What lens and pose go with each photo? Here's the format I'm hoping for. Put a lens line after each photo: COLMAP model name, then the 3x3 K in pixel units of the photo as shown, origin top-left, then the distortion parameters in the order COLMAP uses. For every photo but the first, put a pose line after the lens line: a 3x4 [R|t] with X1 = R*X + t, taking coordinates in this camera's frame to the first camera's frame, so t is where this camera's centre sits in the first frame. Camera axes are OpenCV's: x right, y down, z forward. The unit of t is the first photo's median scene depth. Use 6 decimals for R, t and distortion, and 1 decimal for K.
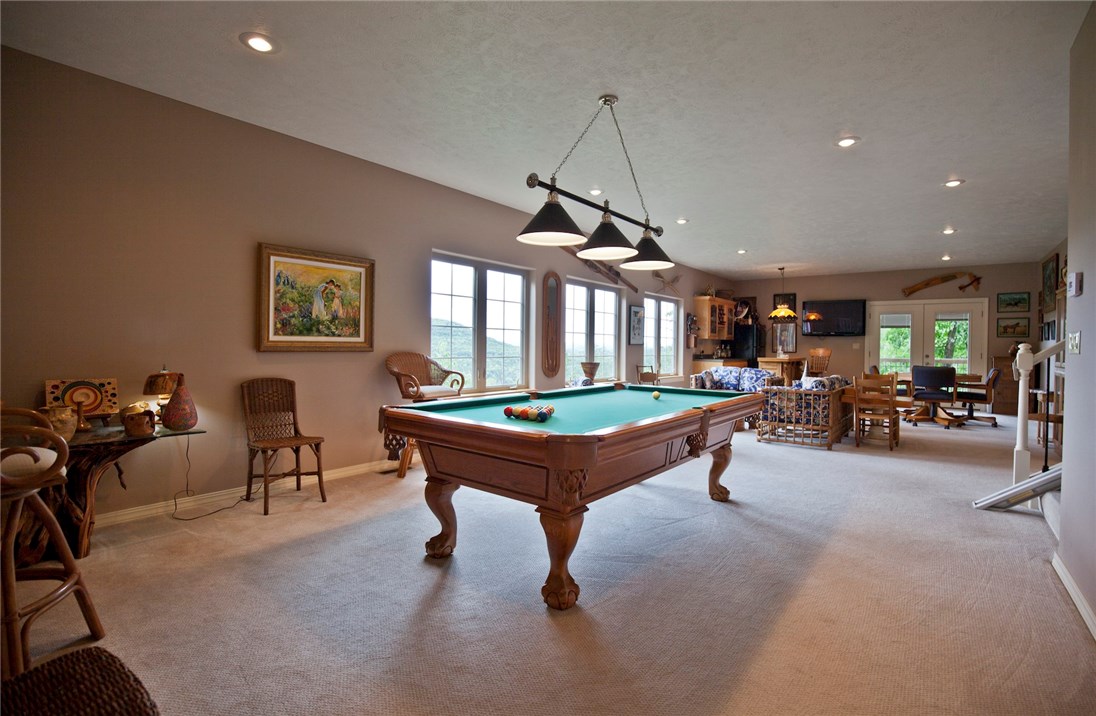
lens RADIAL K [[509.2, 0, 551.2], [0, 509.2, 351.2], [0, 0, 1]] dist [-0.020472, -0.000762]
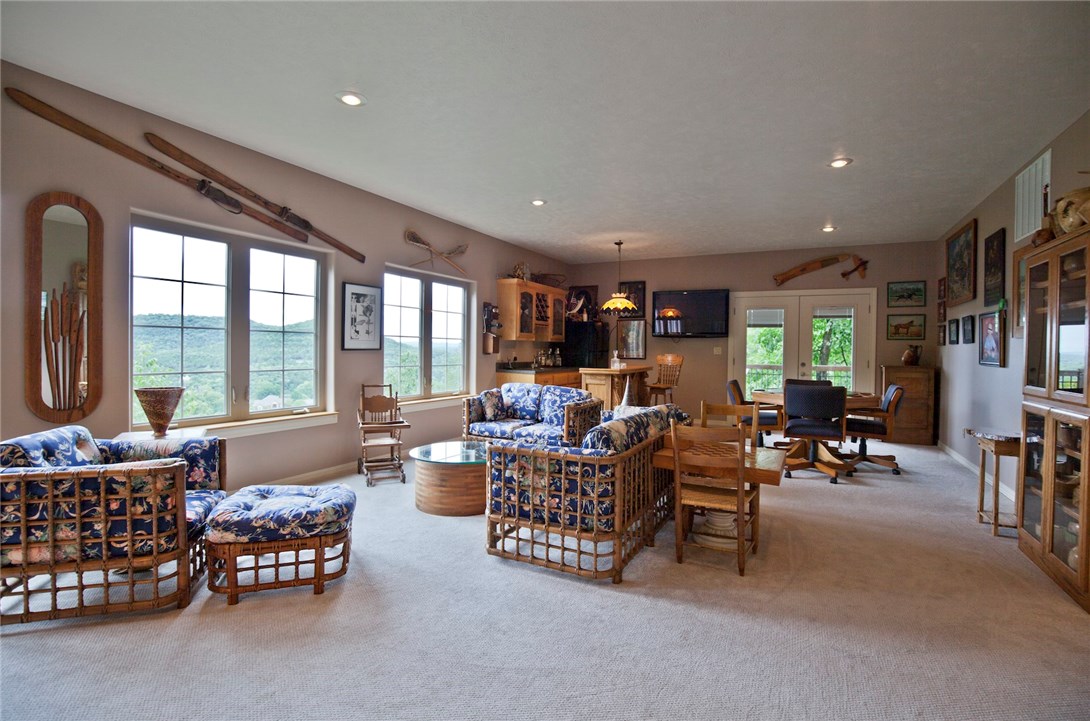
lens RADIAL K [[500.3, 0, 542.3], [0, 500.3, 359.3], [0, 0, 1]] dist [-0.029476, 0.000360]
pose [[0.986346, -0.002904, 0.164661, 0.241691], [0.000979, 0.999930, 0.011774, -0.006974], [-0.164684, -0.011452, 0.986280, 0.334774]]
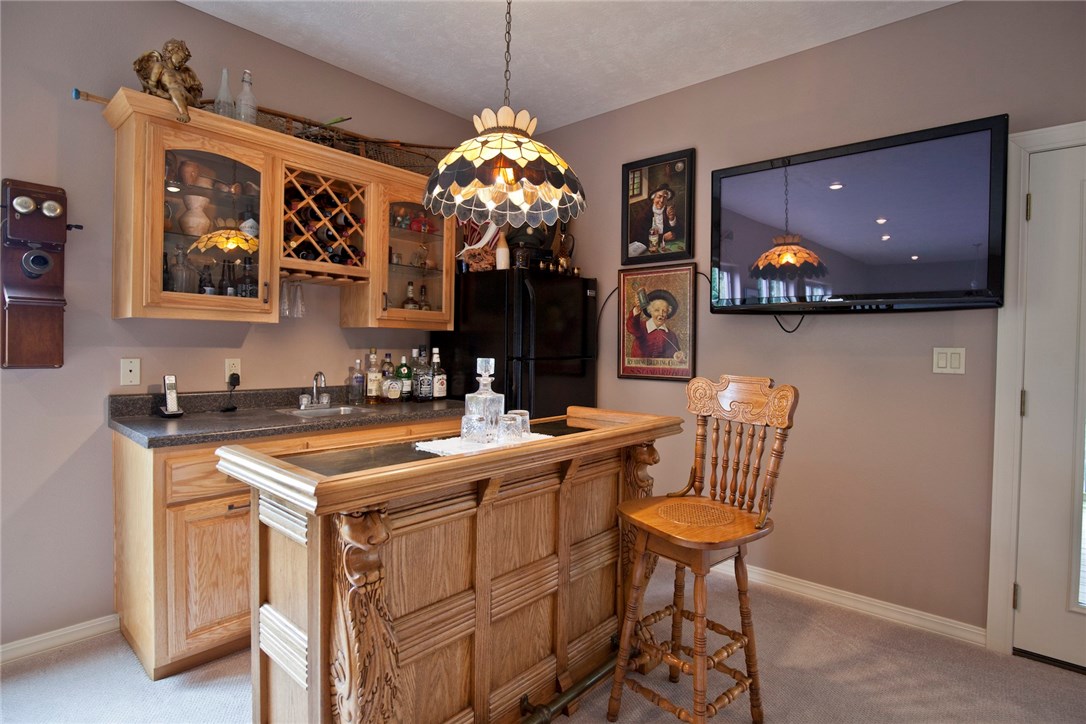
lens RADIAL K [[543.0, 0, 545.6], [0, 543.0, 355.6], [0, 0, 1]] dist [-0.023101, -0.000401]
pose [[0.997938, 0.006410, -0.063860, 0.495845], [-0.006068, 0.999966, 0.005556, -0.013576], [0.063893, -0.005157, 0.997943, 0.843949]]
